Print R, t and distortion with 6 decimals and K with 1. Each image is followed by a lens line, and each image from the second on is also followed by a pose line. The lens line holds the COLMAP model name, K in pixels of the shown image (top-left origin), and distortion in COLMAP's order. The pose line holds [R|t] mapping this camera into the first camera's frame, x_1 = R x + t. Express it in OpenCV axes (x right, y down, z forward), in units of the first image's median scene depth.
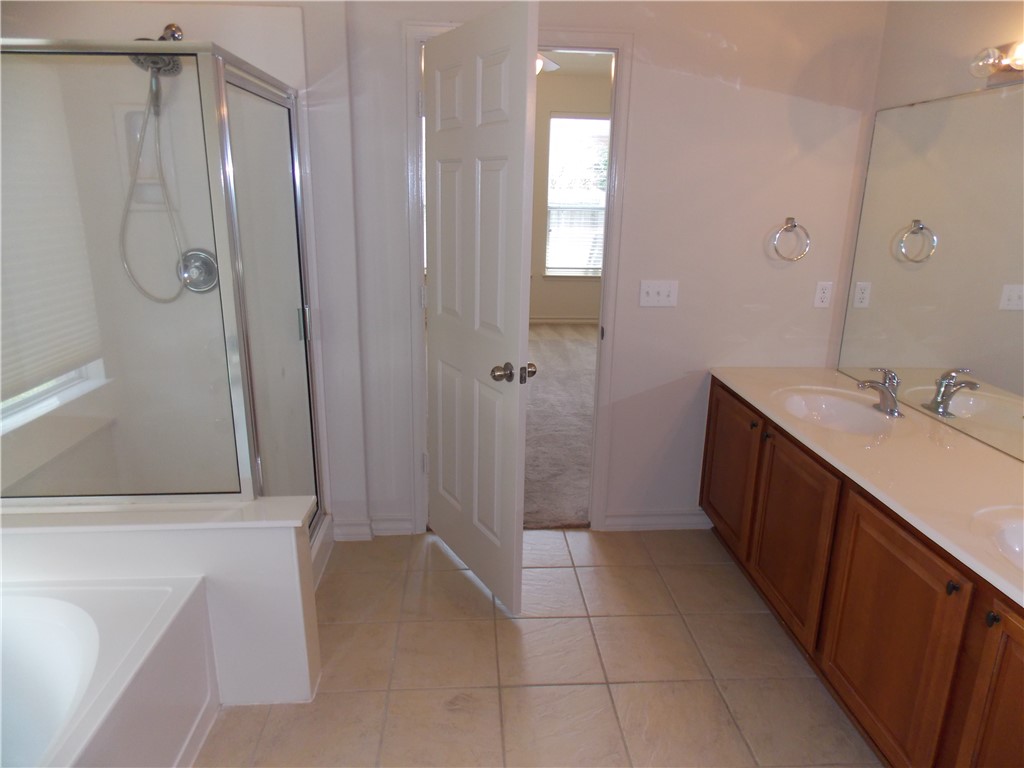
lens RADIAL K [[686.6, 0, 511.8], [0, 686.6, 381.9], [0, 0, 1]] dist [0.002985, -0.003632]
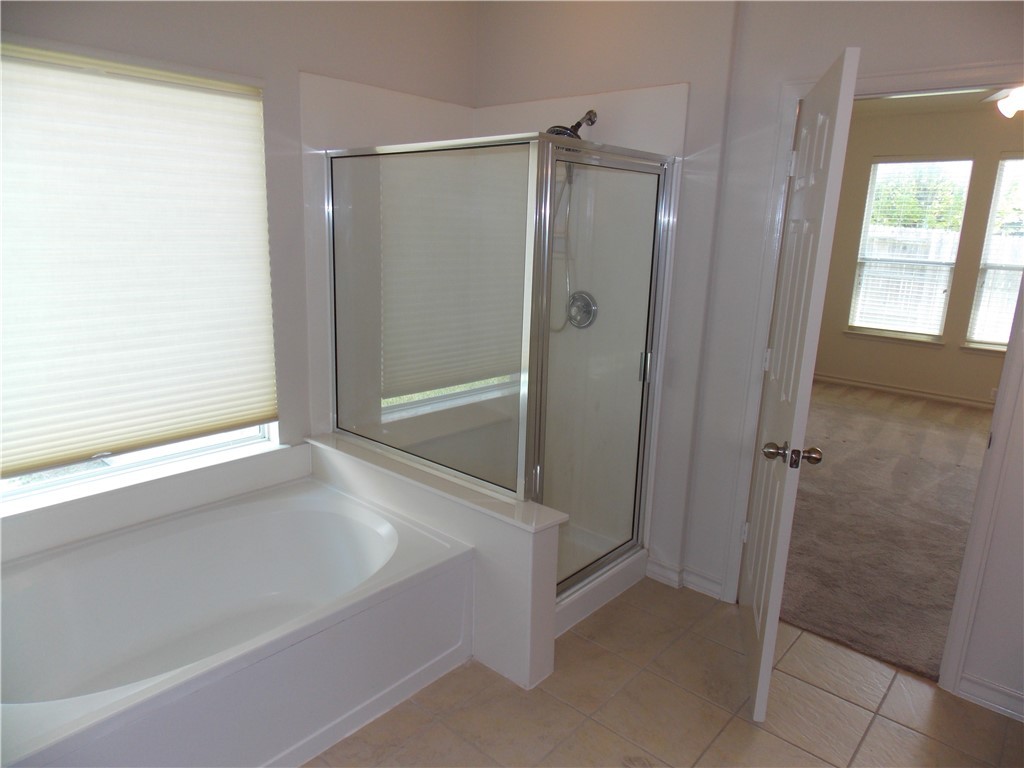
lens RADIAL K [[686.6, 0, 508.7], [0, 686.6, 378.3], [0, 0, 1]] dist [0.002985, -0.003632]
pose [[0.700417, 0.170109, -0.693166, 0.305042], [-0.217539, 0.975853, 0.019668, -0.041562], [0.679774, 0.137015, 0.720510, 0.071814]]
